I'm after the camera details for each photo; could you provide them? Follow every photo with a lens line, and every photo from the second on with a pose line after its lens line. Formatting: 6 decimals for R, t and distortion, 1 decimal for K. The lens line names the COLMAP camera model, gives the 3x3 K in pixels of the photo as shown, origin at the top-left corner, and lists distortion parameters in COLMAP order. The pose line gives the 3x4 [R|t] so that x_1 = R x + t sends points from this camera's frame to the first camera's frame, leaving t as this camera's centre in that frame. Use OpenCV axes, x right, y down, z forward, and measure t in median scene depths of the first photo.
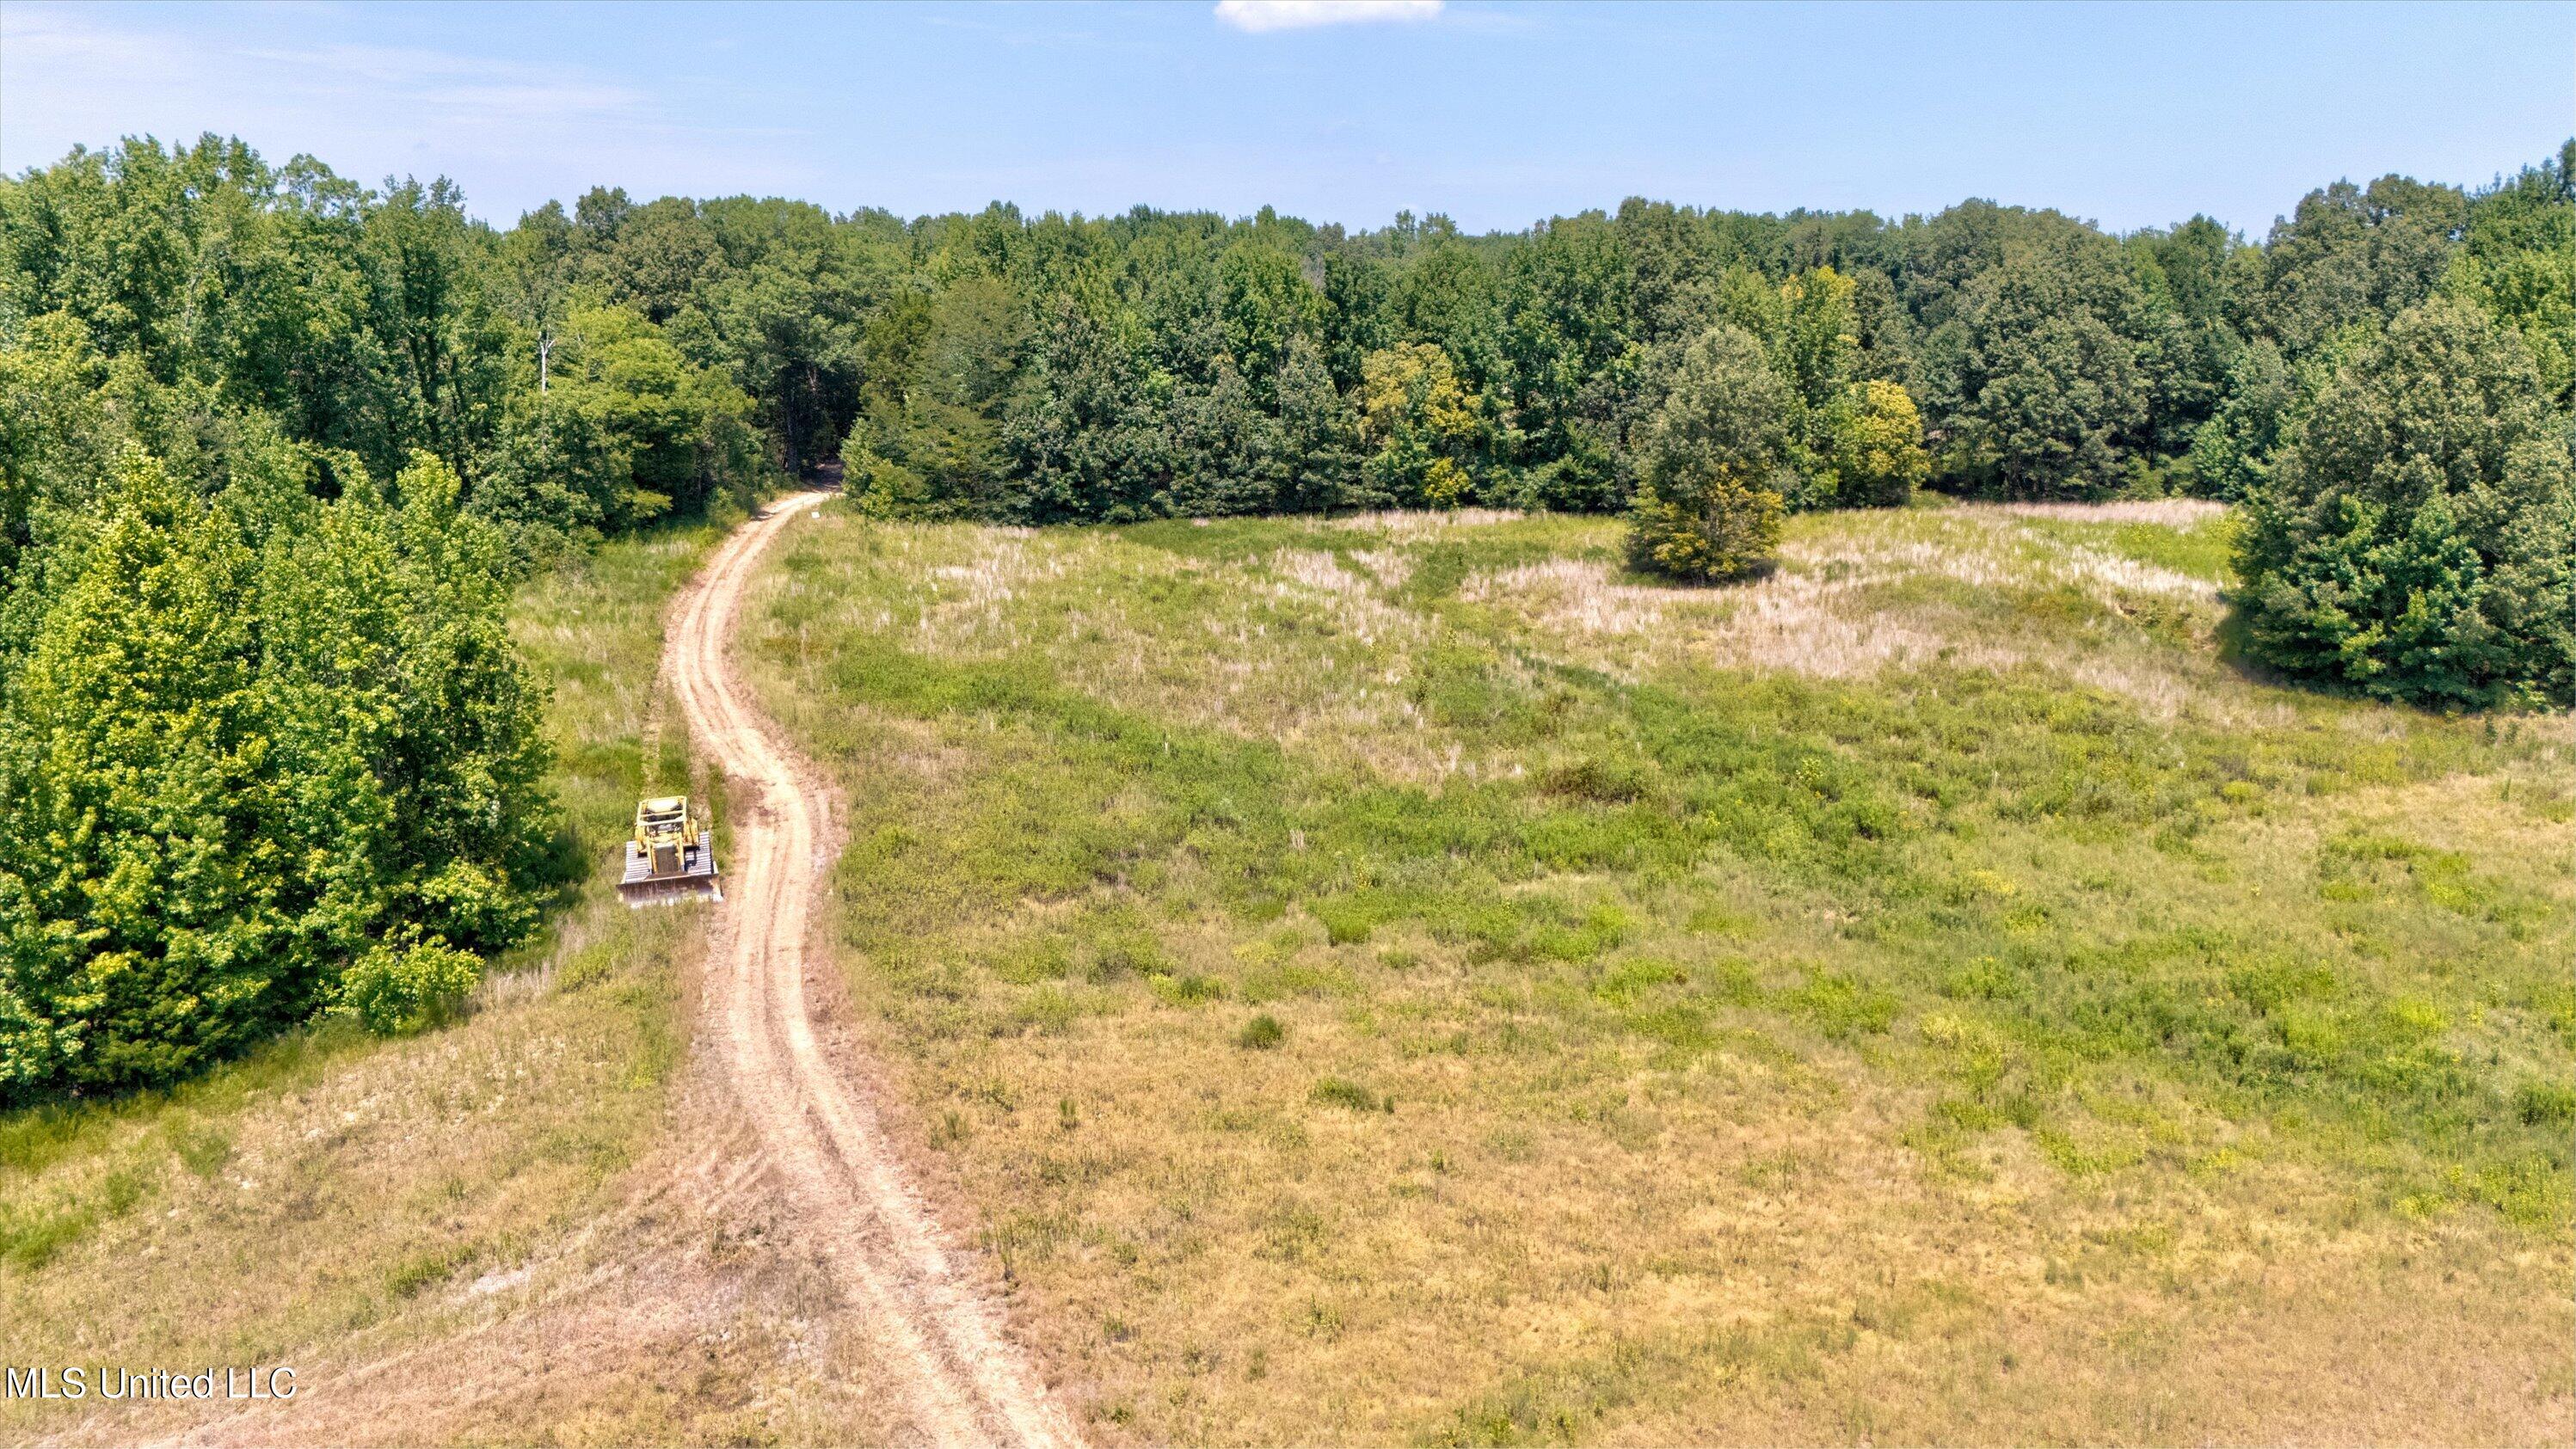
lens RADIAL K [[1830.8, 0, 1288.0], [0, 1830.8, 724.5], [0, 0, 1]] dist [0.068528, -0.143405]
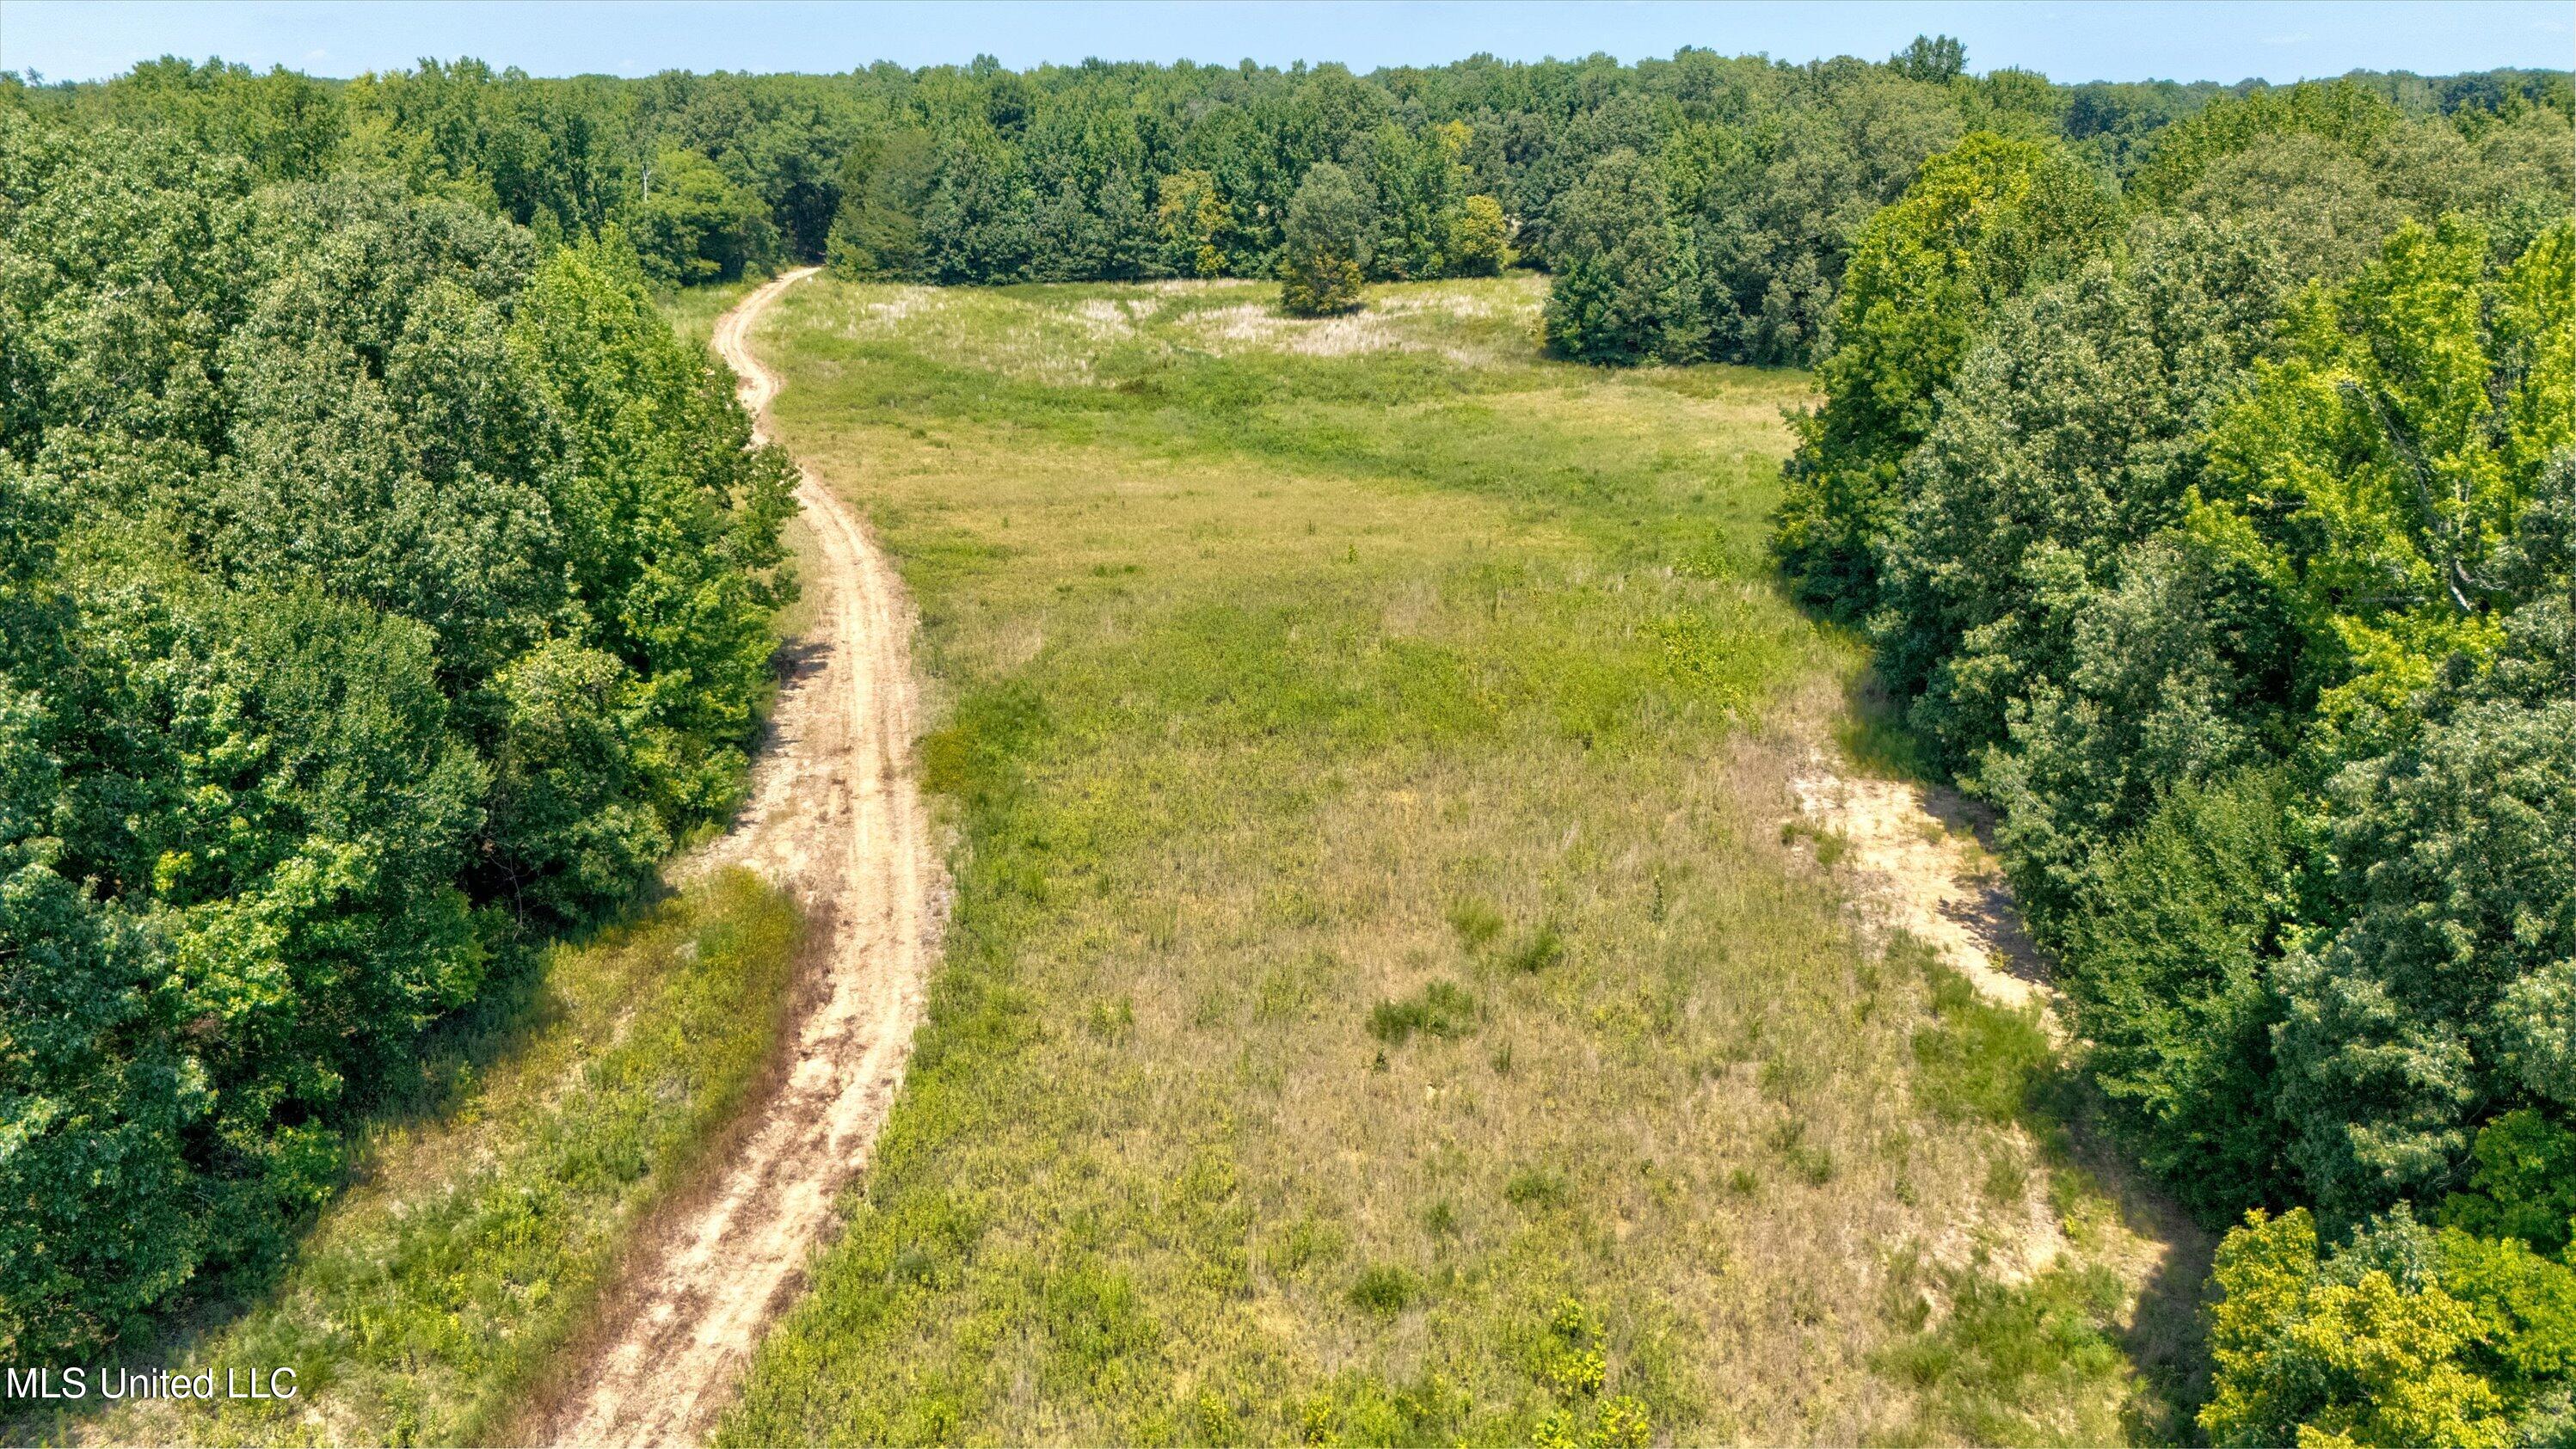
lens RADIAL K [[1823.8, 0, 1288.0], [0, 1823.8, 724.5], [0, 0, 1]] dist [-0.005651, -0.001960]
pose [[0.999166, 0.012905, -0.038733, 0.231661], [-0.009147, 0.995368, 0.095699, 0.119105], [0.039789, -0.095265, 0.994656, -0.618574]]
